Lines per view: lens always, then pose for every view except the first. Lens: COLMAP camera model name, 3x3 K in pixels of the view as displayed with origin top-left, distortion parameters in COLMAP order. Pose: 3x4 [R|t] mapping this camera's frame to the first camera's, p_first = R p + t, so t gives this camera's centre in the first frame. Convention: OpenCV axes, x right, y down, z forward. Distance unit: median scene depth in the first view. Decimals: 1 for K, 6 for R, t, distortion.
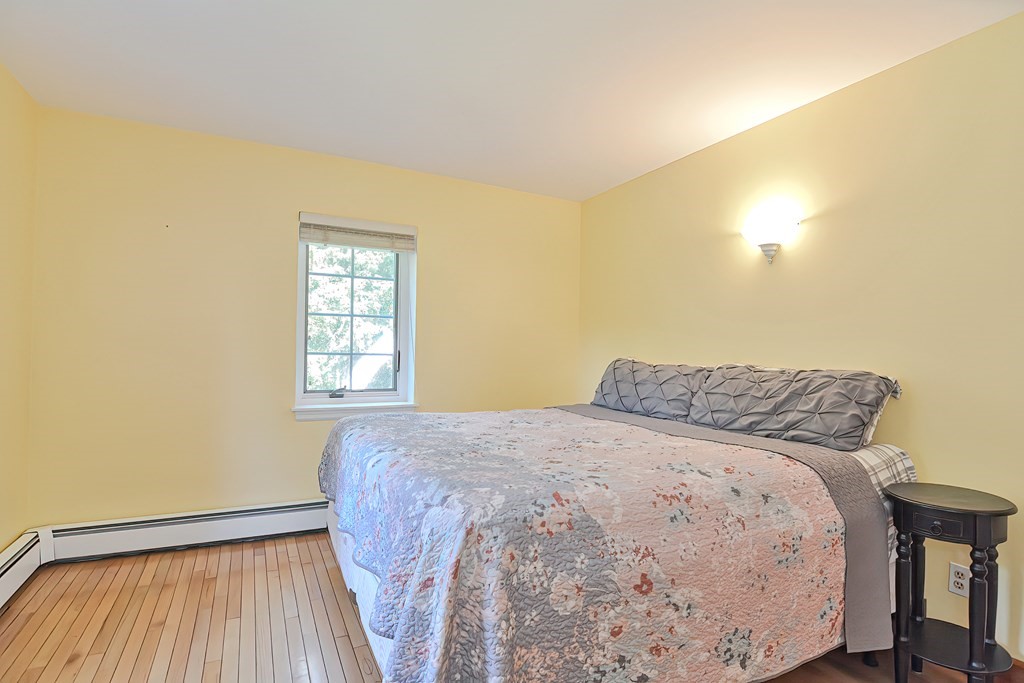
lens RADIAL K [[514.6, 0, 504.5], [0, 514.6, 343.2], [0, 0, 1]] dist [0.006178, -0.012234]
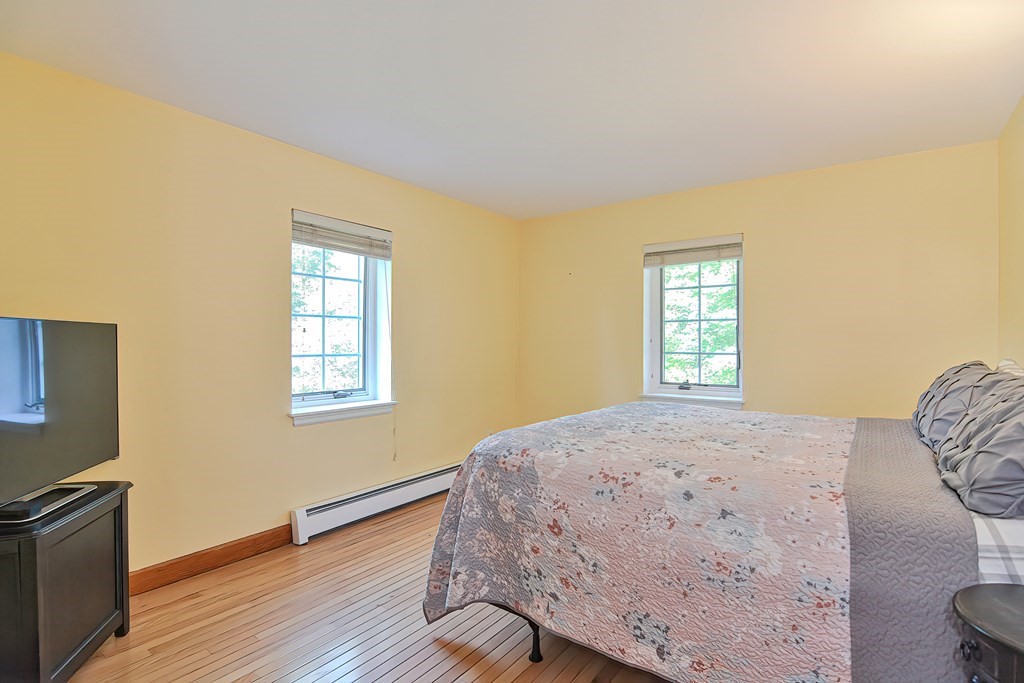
lens RADIAL K [[486.0, 0, 512.0], [0, 486.0, 345.0], [0, 0, 1]] dist [0.001875, -0.012436]
pose [[0.453395, -0.010200, -0.891252, 1.339328], [0.016995, 0.999852, -0.002797, -0.007076], [0.891148, -0.013878, 0.453501, 0.323680]]
